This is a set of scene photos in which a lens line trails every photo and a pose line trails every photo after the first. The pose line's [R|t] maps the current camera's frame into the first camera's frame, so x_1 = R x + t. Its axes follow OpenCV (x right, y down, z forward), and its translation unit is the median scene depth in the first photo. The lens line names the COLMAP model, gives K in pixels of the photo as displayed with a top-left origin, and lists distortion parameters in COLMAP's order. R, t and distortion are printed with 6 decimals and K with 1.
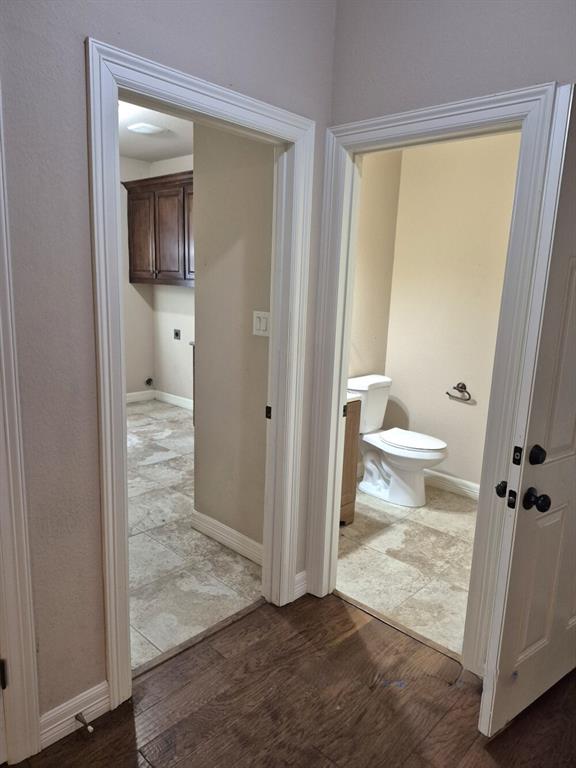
lens RADIAL K [[531.4, 0, 288.0], [0, 531.4, 384.0], [0, 0, 1]] dist [0.114749, -0.147008]
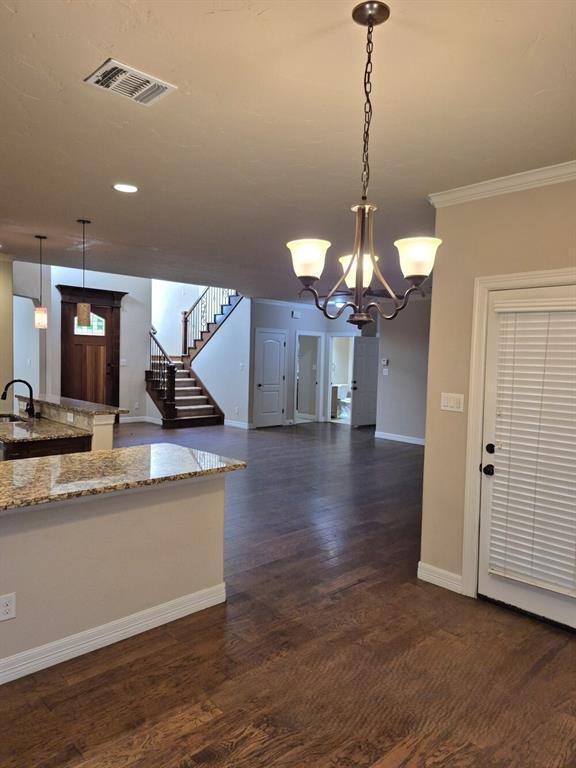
lens RADIAL K [[531.4, 0, 288.0], [0, 531.4, 384.0], [0, 0, 1]] dist [0.114749, -0.147008]
pose [[0.999555, -0.007194, -0.028951, -0.226913], [0.003098, 0.990271, -0.139120, 1.078019], [0.029670, 0.138968, 0.989852, -5.771427]]
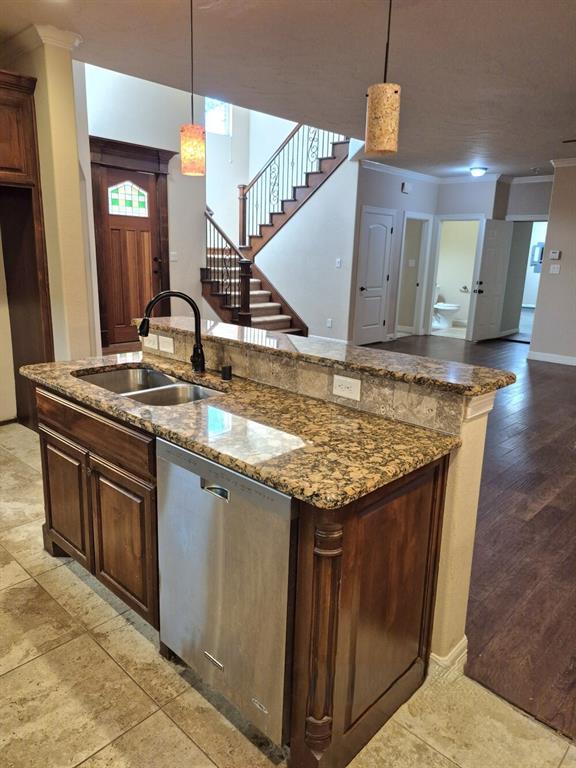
lens RADIAL K [[531.4, 0, 288.0], [0, 531.4, 384.0], [0, 0, 1]] dist [0.114749, -0.147008]
pose [[0.999570, -0.013529, 0.026020, -1.560187], [0.012177, 0.998602, 0.051436, 0.794180], [-0.026680, -0.051097, 0.998337, -4.206455]]
